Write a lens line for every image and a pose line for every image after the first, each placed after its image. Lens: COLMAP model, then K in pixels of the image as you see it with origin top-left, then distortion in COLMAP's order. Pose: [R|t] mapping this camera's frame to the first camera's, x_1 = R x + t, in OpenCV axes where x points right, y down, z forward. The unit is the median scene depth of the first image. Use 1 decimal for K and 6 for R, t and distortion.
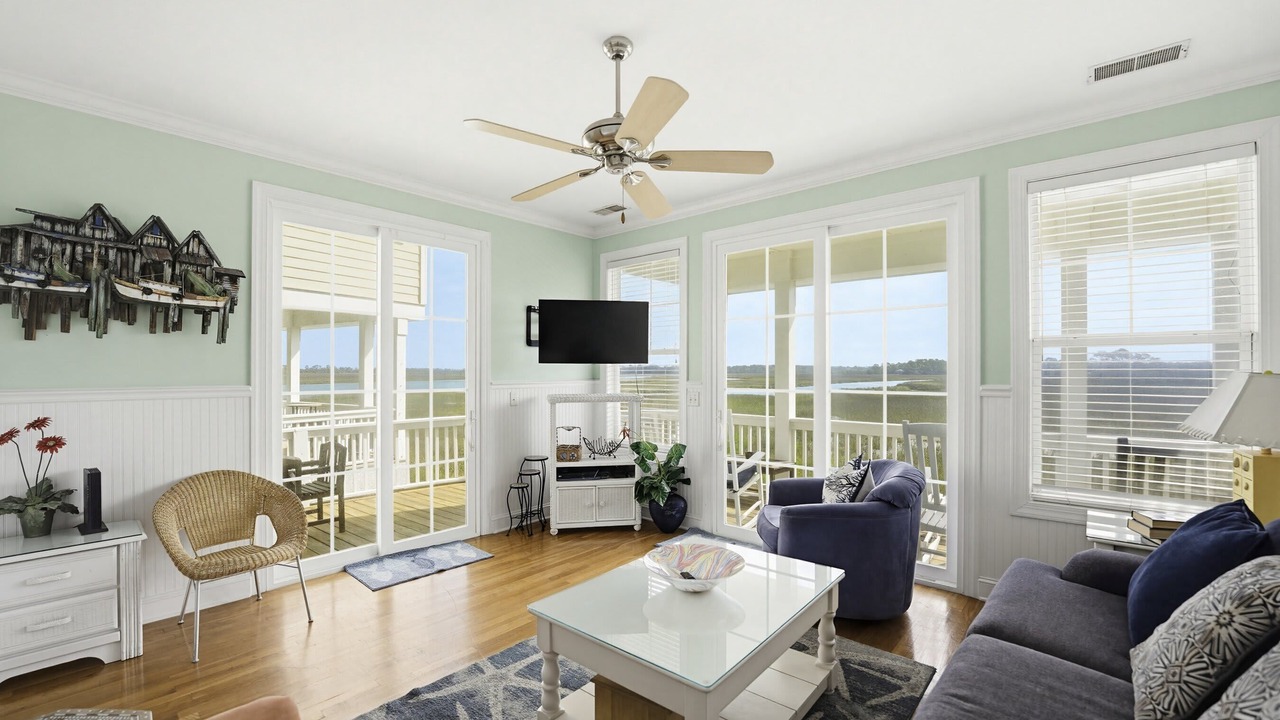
lens RADIAL K [[537.9, 0, 642.9], [0, 537.9, 370.8], [0, 0, 1]] dist [-0.000315, -0.000052]
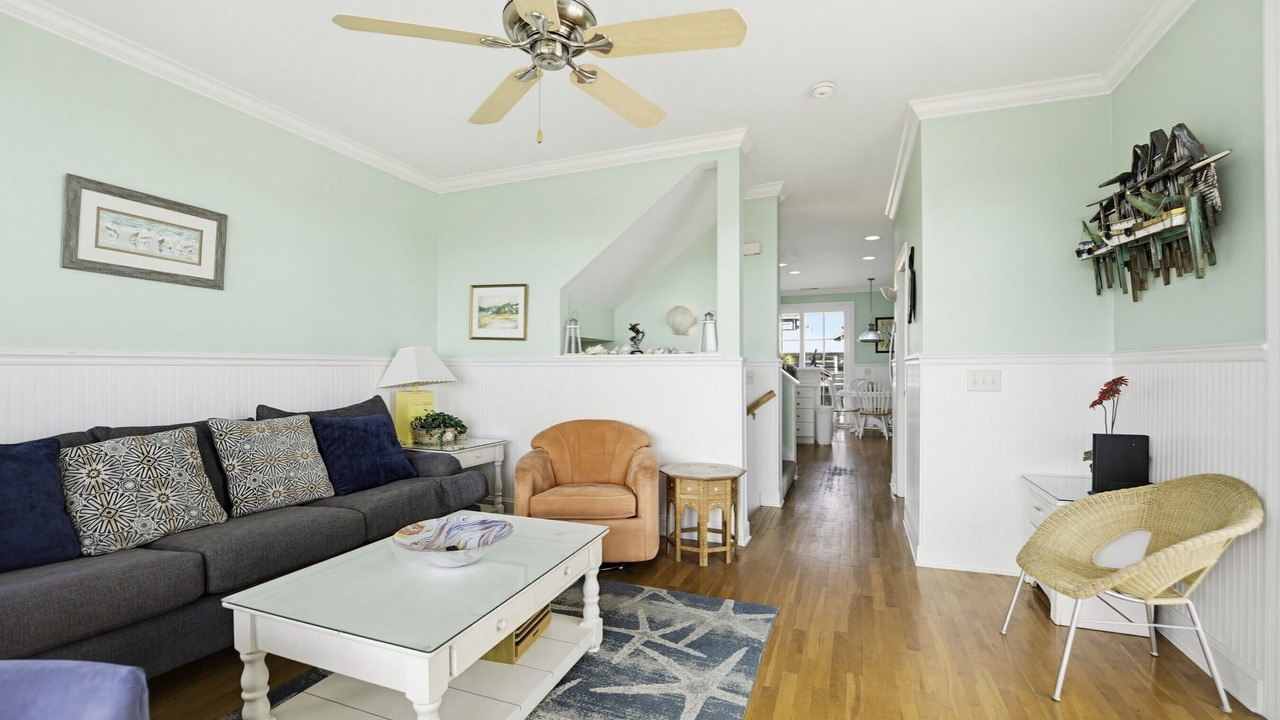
lens RADIAL K [[540.0, 0, 640.1], [0, 540.0, 379.9], [0, 0, 1]] dist [-0.001569, -0.009265]
pose [[-0.943759, 0.010487, -0.330468, 0.053660], [0.004342, 0.999804, 0.019327, 0.045675], [0.330606, 0.016805, -0.943619, 1.112979]]
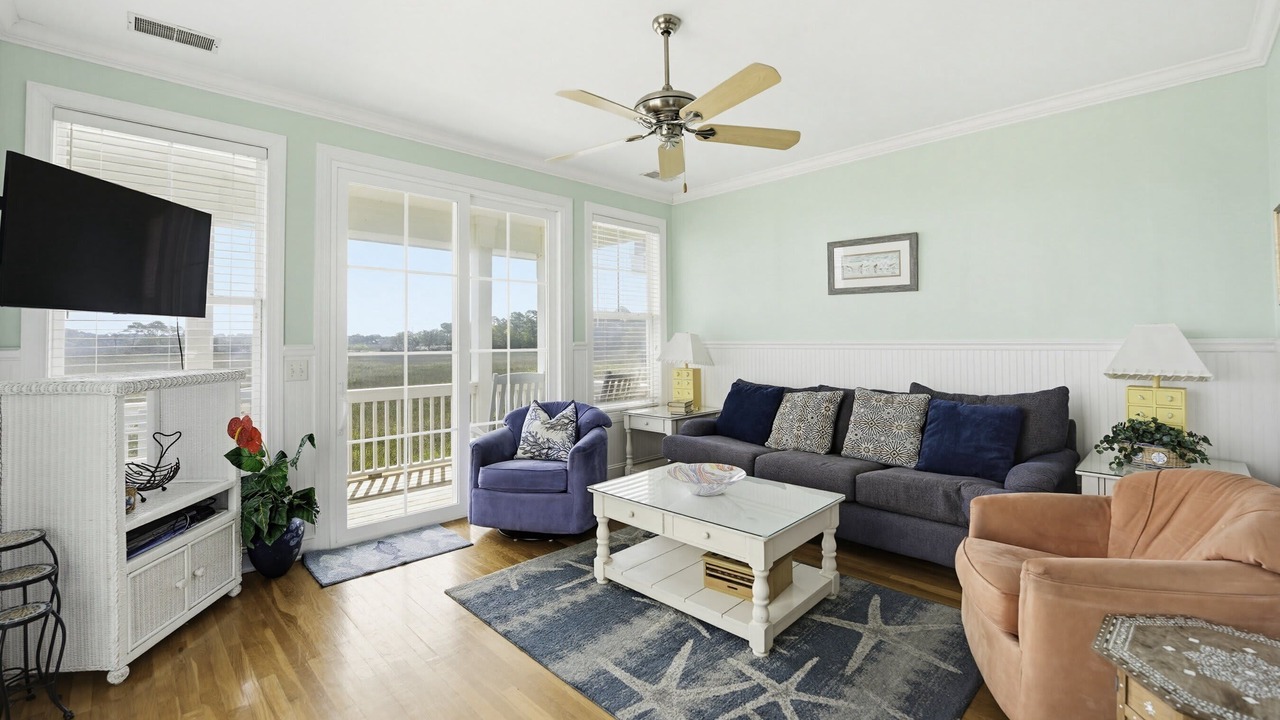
lens RADIAL K [[539.2, 0, 640.0], [0, 539.2, 360.0], [0, 0, 1]] dist [-0.001408, -0.000238]
pose [[0.068196, -0.037765, 0.996957, -0.697878], [0.008319, 0.999270, 0.037283, 0.013489], [-0.997637, 0.005751, 0.068461, 0.607674]]
